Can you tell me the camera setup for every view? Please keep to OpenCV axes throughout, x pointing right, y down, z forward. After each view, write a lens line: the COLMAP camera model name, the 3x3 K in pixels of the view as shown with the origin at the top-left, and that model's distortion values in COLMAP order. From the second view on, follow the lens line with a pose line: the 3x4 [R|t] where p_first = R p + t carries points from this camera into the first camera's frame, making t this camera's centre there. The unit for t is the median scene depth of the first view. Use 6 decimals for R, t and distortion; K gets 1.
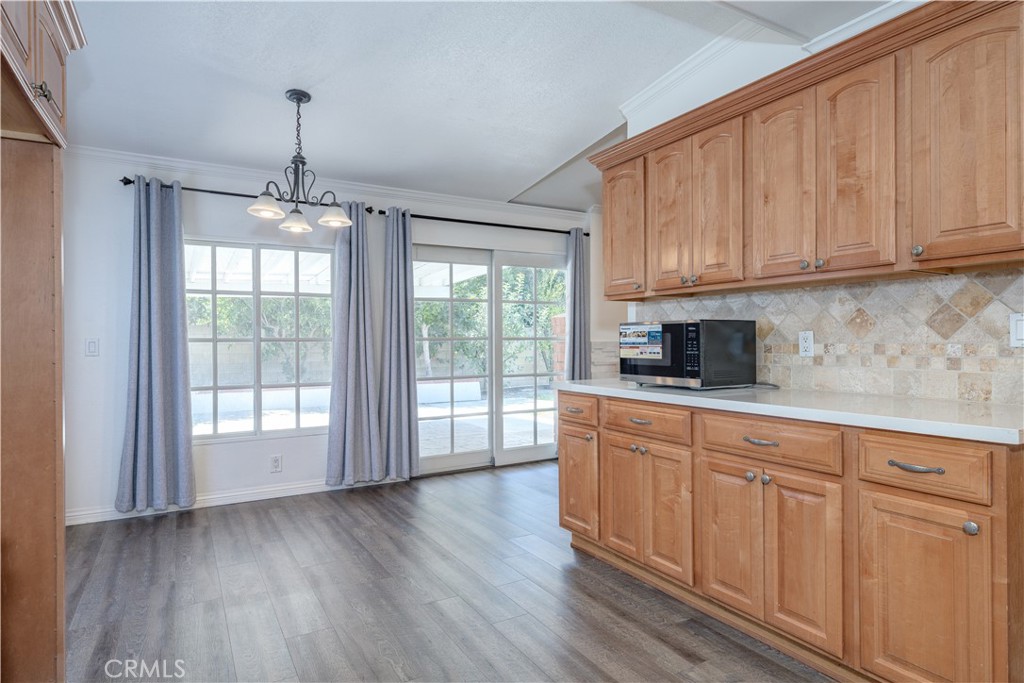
lens RADIAL K [[557.9, 0, 504.5], [0, 557.9, 344.9], [0, 0, 1]] dist [0.006459, -0.004263]
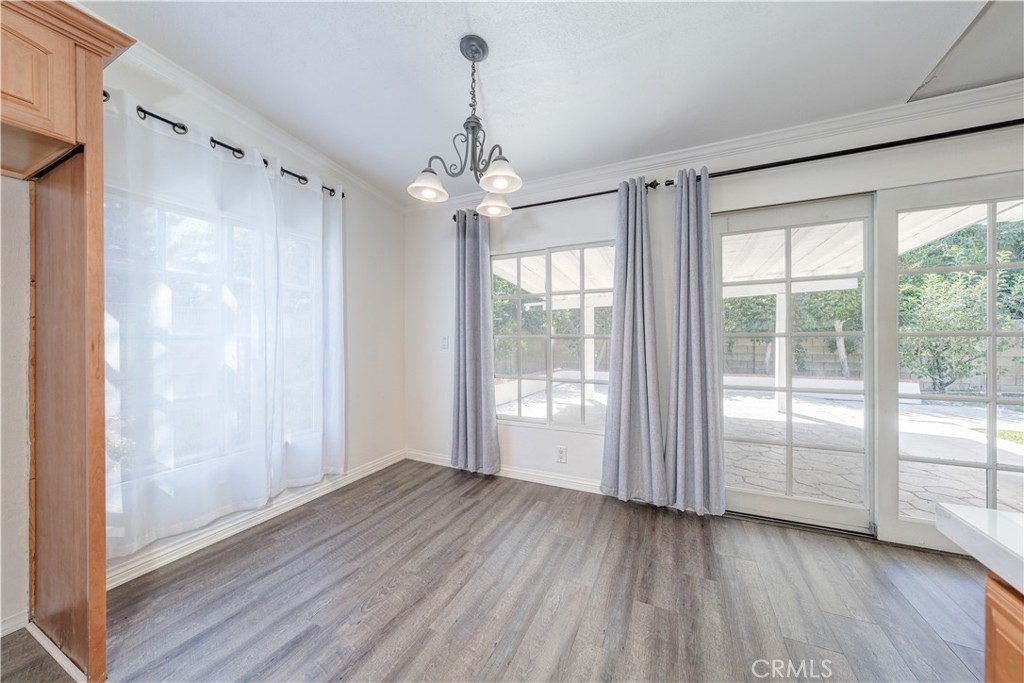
lens RADIAL K [[348.4, 0, 517.3], [0, 348.4, 337.5], [0, 0, 1]] dist [-0.001385, 0.000174]
pose [[0.591567, 0.002765, -0.806251, 0.071074], [-0.004856, 0.999988, -0.000133, -0.007075], [0.806241, 0.003993, 0.591574, 0.552679]]
